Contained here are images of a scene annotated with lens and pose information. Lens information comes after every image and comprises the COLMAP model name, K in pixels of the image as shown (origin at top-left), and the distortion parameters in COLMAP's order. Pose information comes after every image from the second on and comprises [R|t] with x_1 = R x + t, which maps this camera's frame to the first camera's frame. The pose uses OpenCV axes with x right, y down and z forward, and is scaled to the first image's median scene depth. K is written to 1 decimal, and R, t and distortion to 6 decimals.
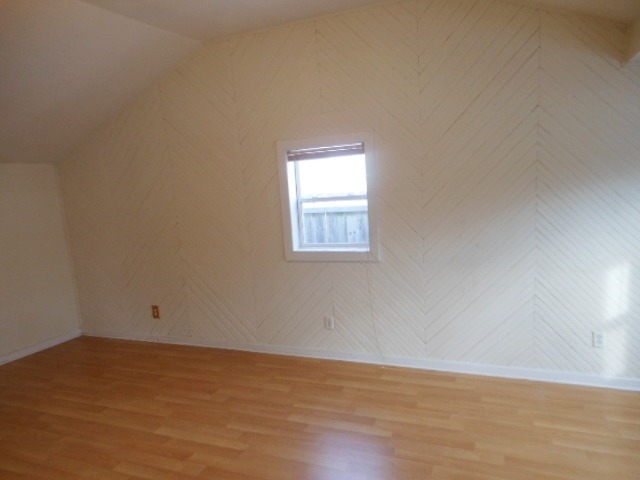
lens RADIAL K [[457.2, 0, 325.3], [0, 457.2, 260.1], [0, 0, 1]] dist [0.001066, -0.005226]
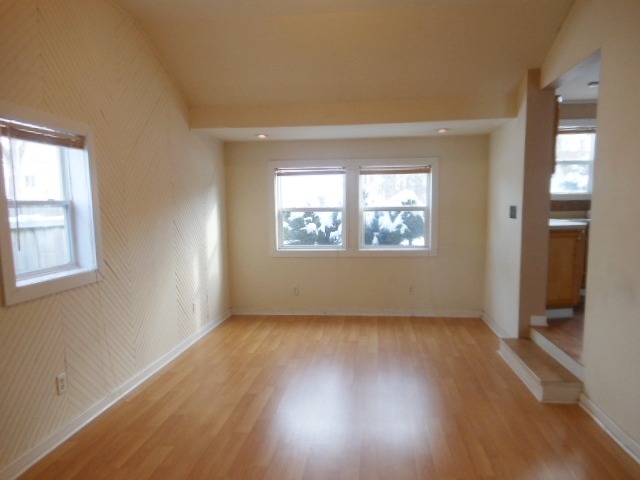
lens RADIAL K [[457.2, 0, 325.3], [0, 457.2, 260.1], [0, 0, 1]] dist [0.001066, -0.005226]
pose [[-0.313843, -0.042569, 0.948520, -0.820456], [0.163162, 0.981715, 0.098045, -0.050709], [-0.935351, 0.185533, -0.301158, 0.873416]]
